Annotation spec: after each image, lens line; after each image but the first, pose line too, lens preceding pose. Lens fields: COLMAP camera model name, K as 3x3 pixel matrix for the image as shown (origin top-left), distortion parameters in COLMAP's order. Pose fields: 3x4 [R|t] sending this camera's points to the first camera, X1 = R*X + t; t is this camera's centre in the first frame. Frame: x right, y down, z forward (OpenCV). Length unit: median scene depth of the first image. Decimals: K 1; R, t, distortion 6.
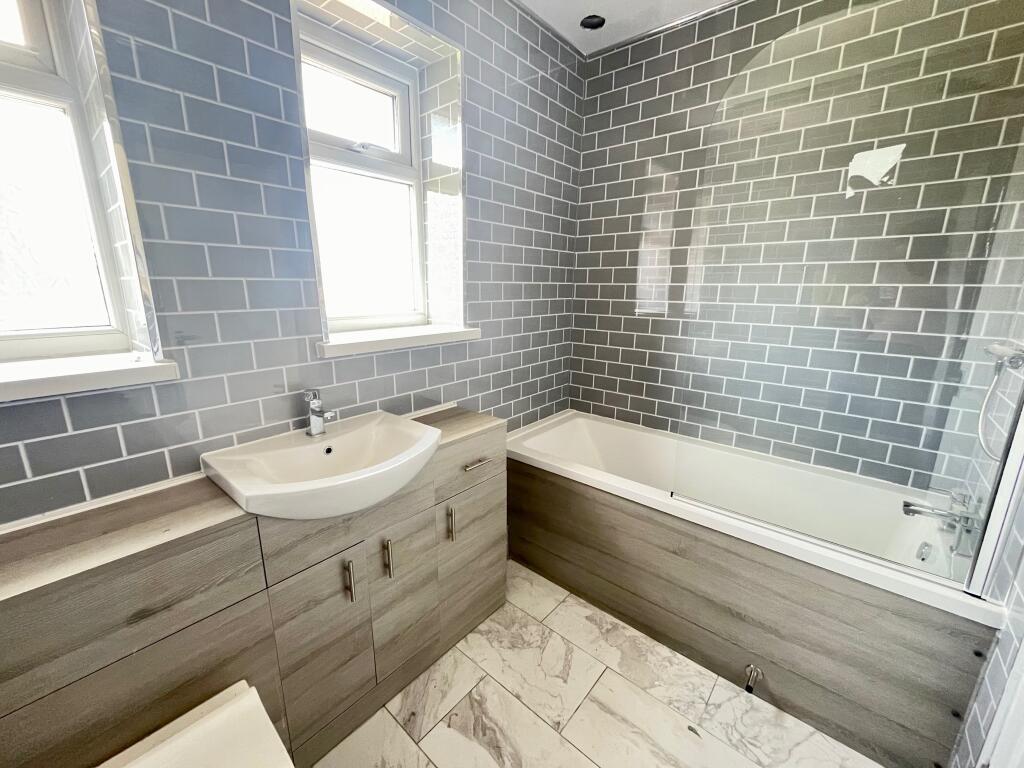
lens RADIAL K [[412.0, 0, 512.0], [0, 412.0, 384.0], [0, 0, 1]] dist [-0.002987, -0.000234]
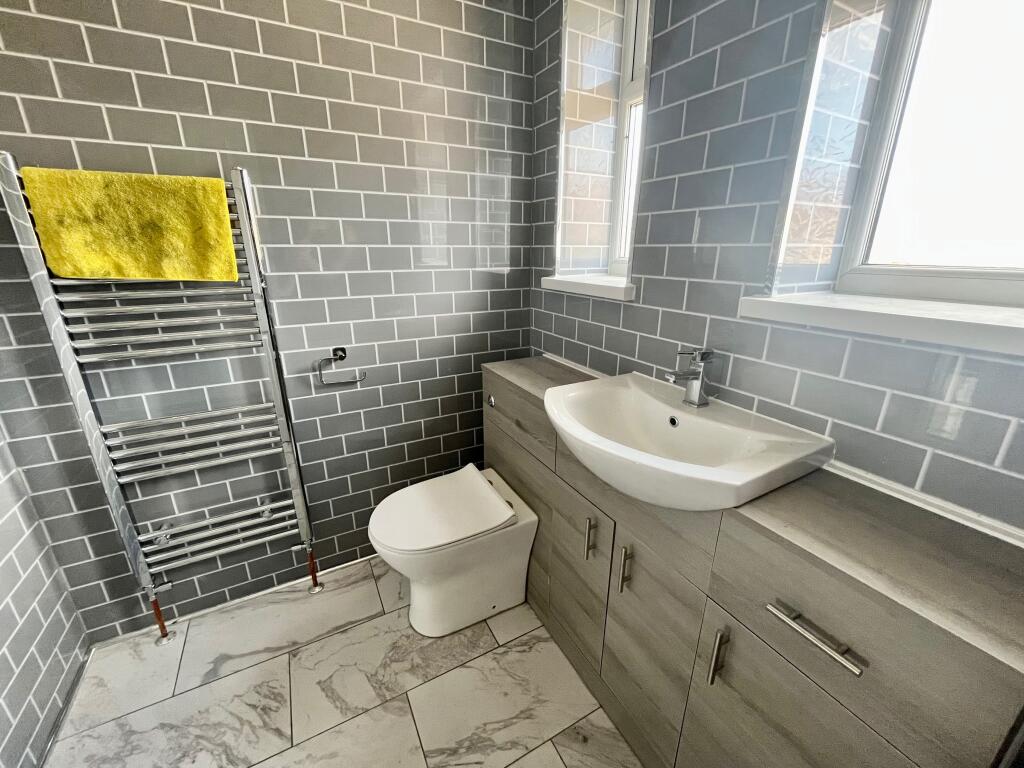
lens RADIAL K [[412.0, 0, 512.0], [0, 412.0, 384.0], [0, 0, 1]] dist [-0.002987, -0.000234]
pose [[-0.346523, 0.297763, -0.889528, 0.435734], [-0.208469, 0.900122, 0.382520, -0.181257], [0.914583, 0.317991, -0.249838, 1.070124]]
